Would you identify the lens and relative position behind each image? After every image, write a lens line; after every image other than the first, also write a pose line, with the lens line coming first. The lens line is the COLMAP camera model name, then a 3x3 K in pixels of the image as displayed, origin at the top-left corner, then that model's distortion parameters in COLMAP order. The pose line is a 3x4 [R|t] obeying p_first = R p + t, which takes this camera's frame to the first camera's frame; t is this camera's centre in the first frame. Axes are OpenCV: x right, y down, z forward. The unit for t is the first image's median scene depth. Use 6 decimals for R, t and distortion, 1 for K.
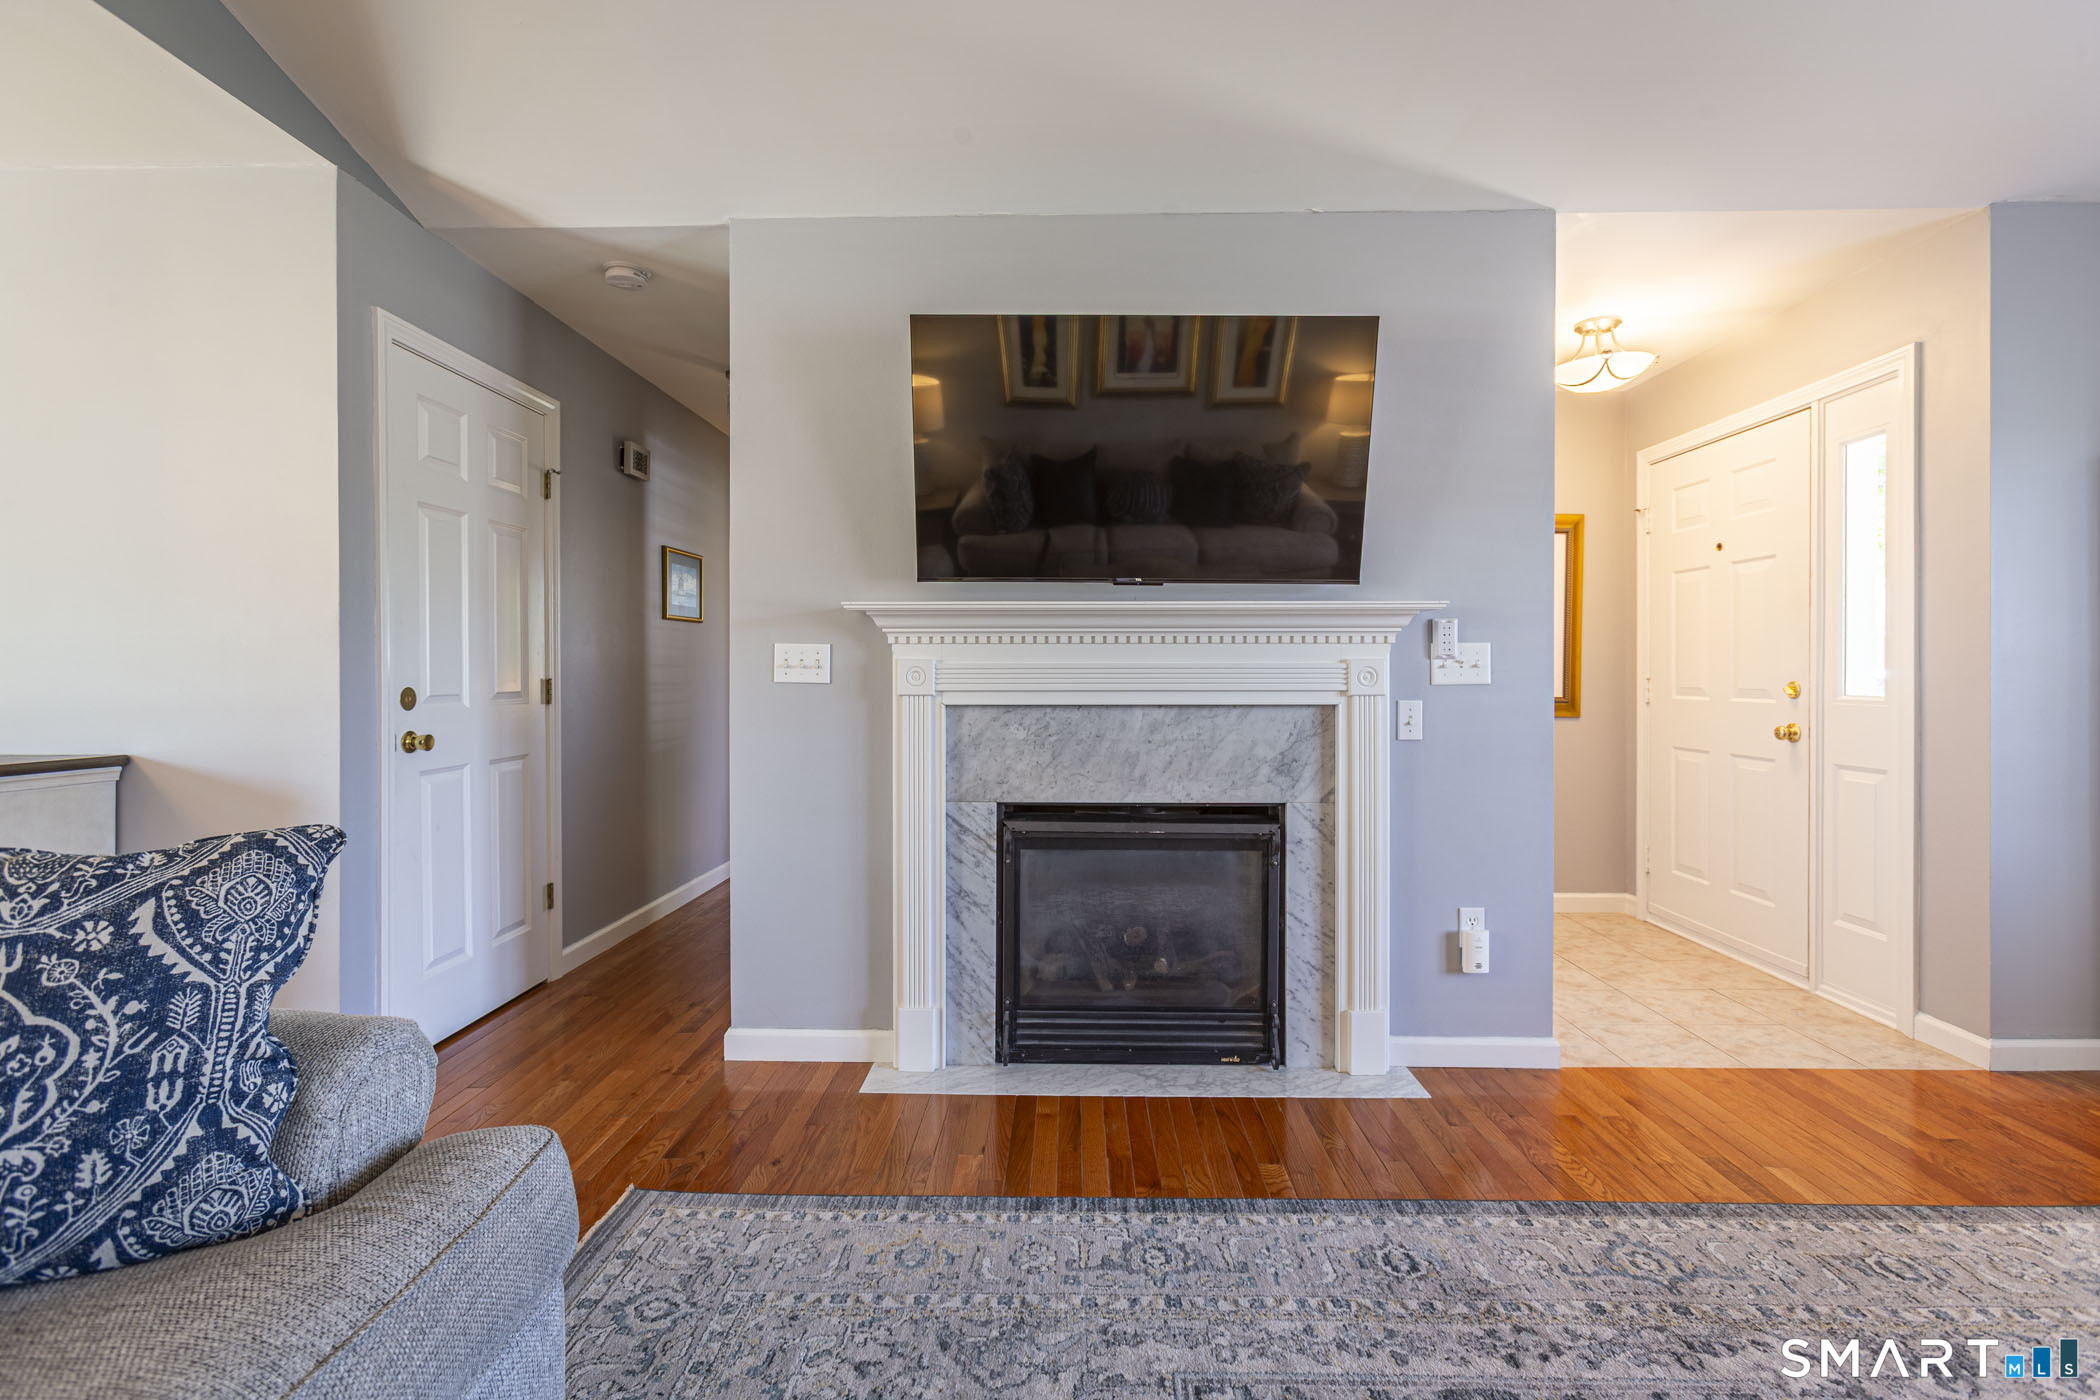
lens RADIAL K [[943.1, 0, 1041.0], [0, 943.1, 680.1], [0, 0, 1]] dist [-0.017917, 0.010745]
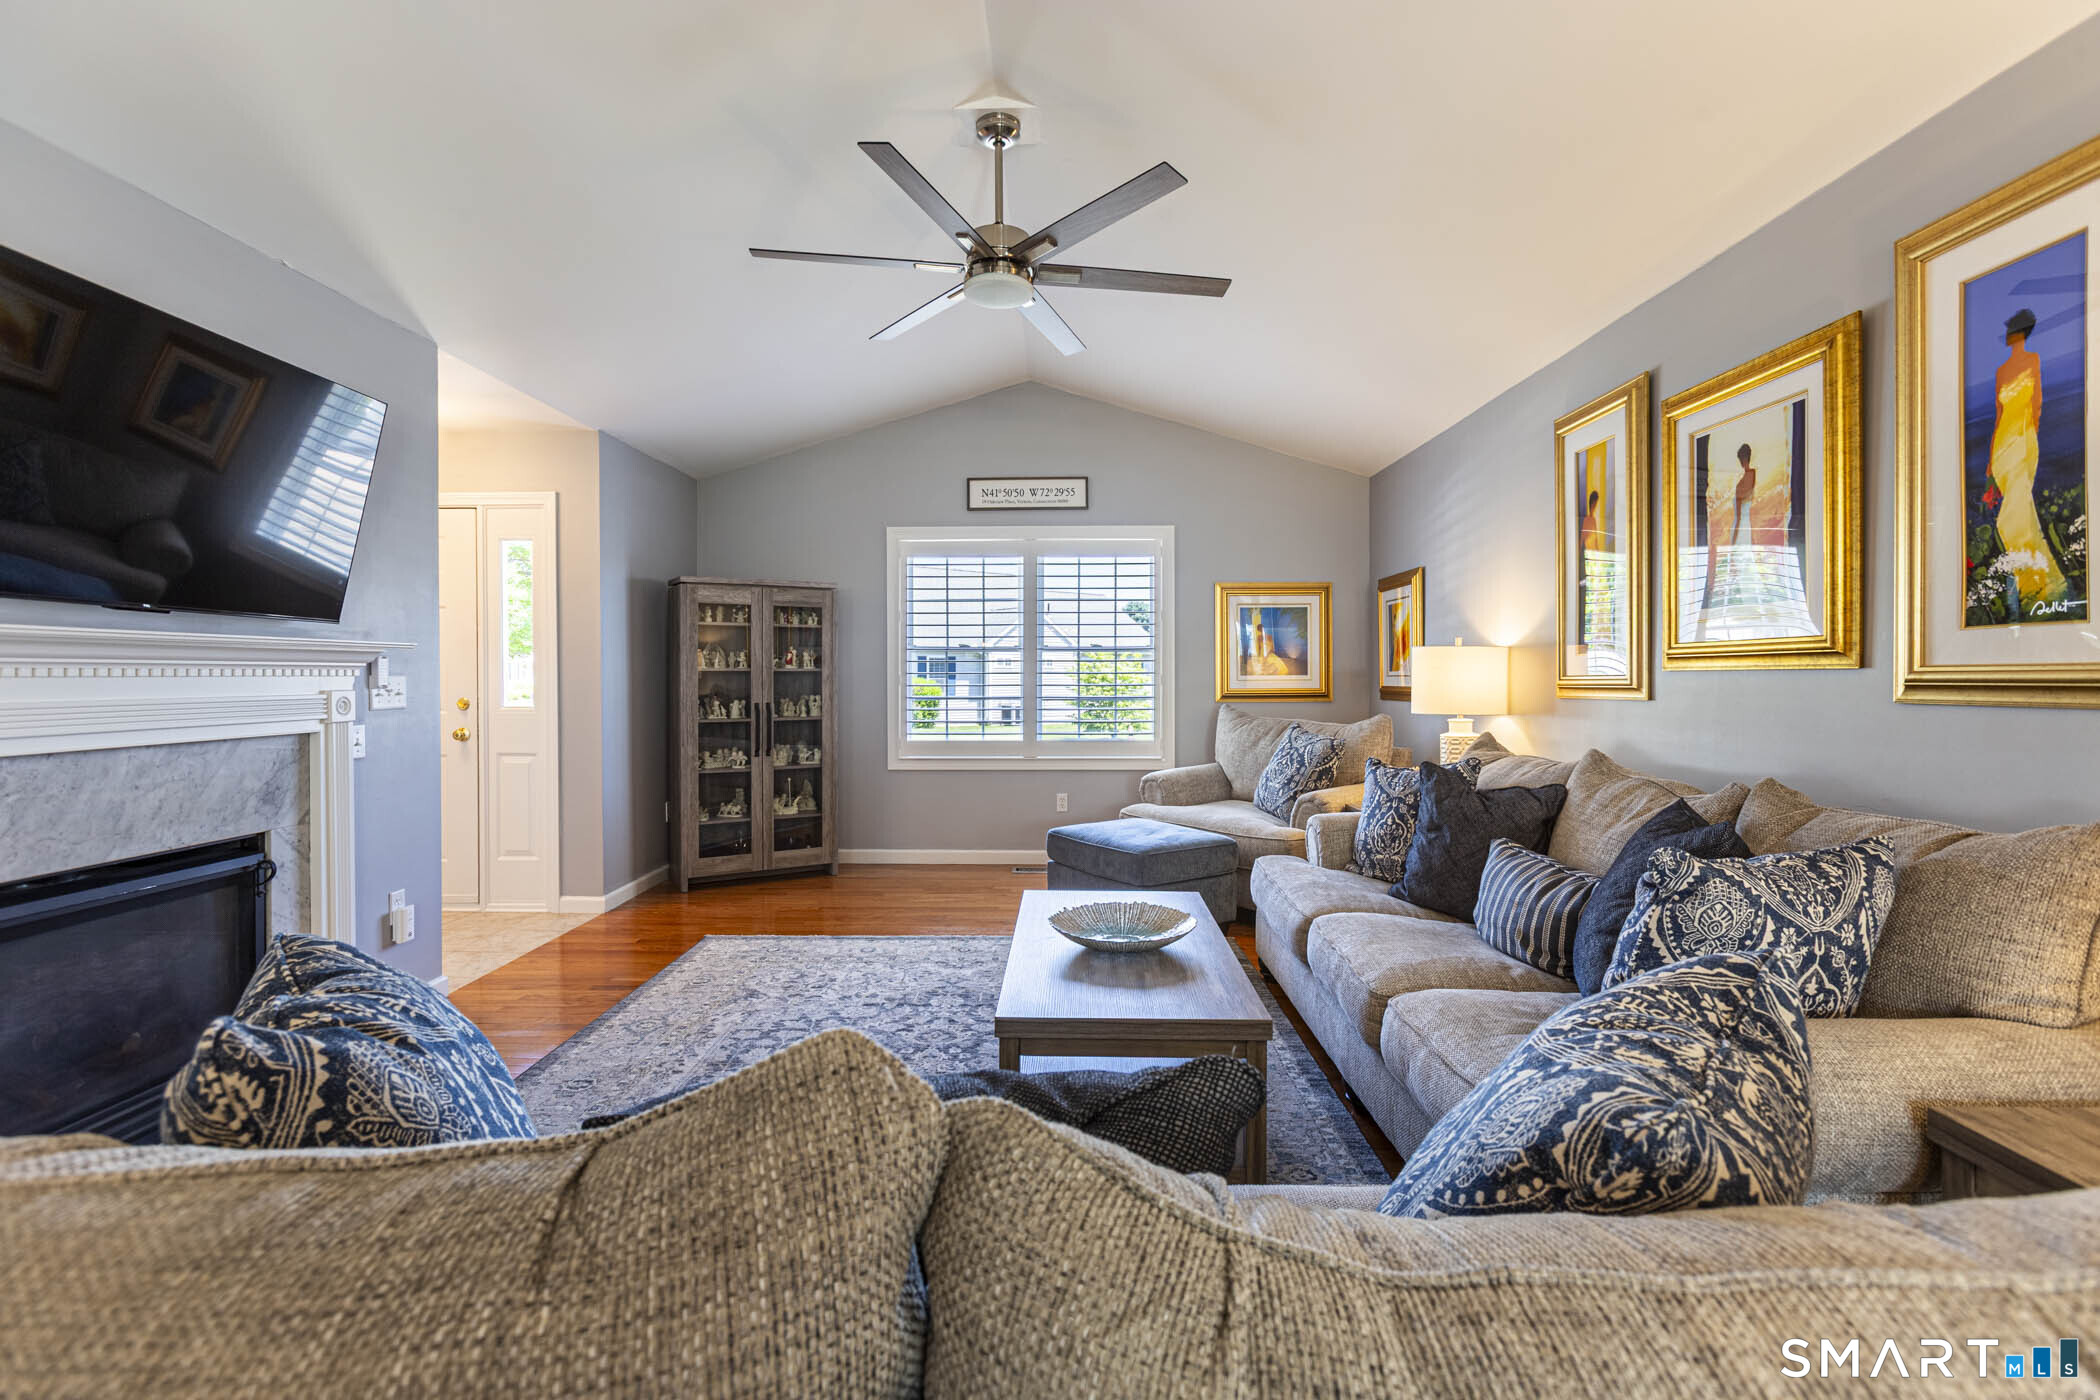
lens RADIAL K [[943.1, 0, 1057.6], [0, 943.1, 694.7], [0, 0, 1]] dist [-0.017917, 0.010745]
pose [[-0.010894, -0.021364, 0.999712, -0.776462], [0.008503, 0.999734, 0.021457, -0.033375], [-0.999905, 0.008734, -0.010710, 0.145029]]
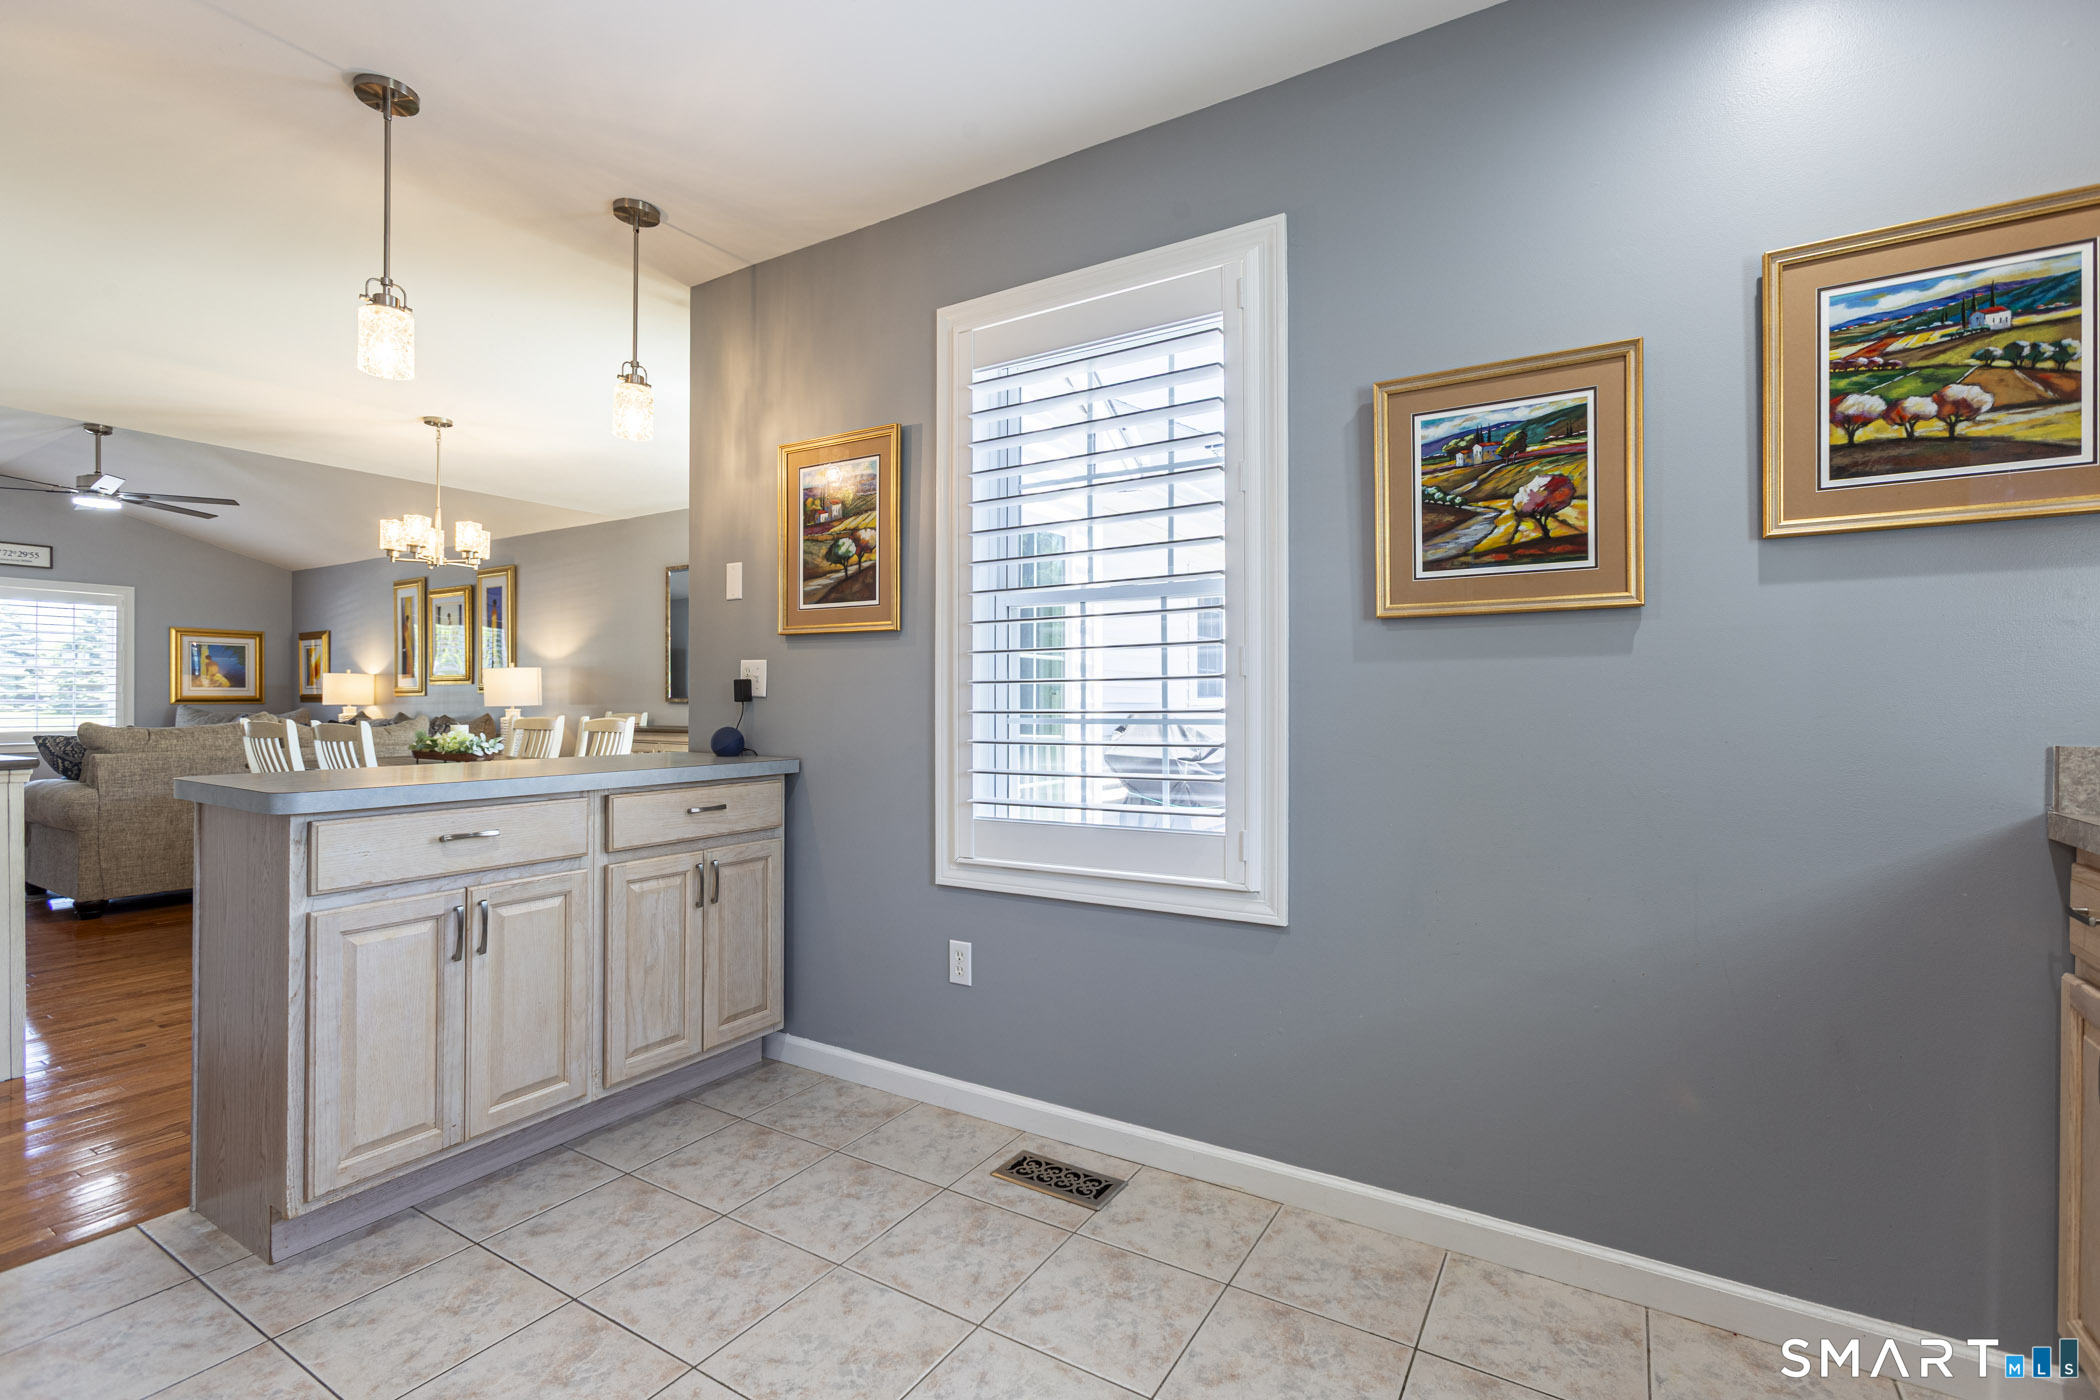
lens RADIAL K [[943.1, 0, 1053.2], [0, 943.1, 696.5], [0, 0, 1]] dist [-0.017917, 0.010745]
pose [[-0.863084, -0.000436, 0.505060, -3.018966], [0.000269, 0.999999, 0.001324, 0.000955], [-0.505060, 0.001279, -0.863083, 1.054983]]
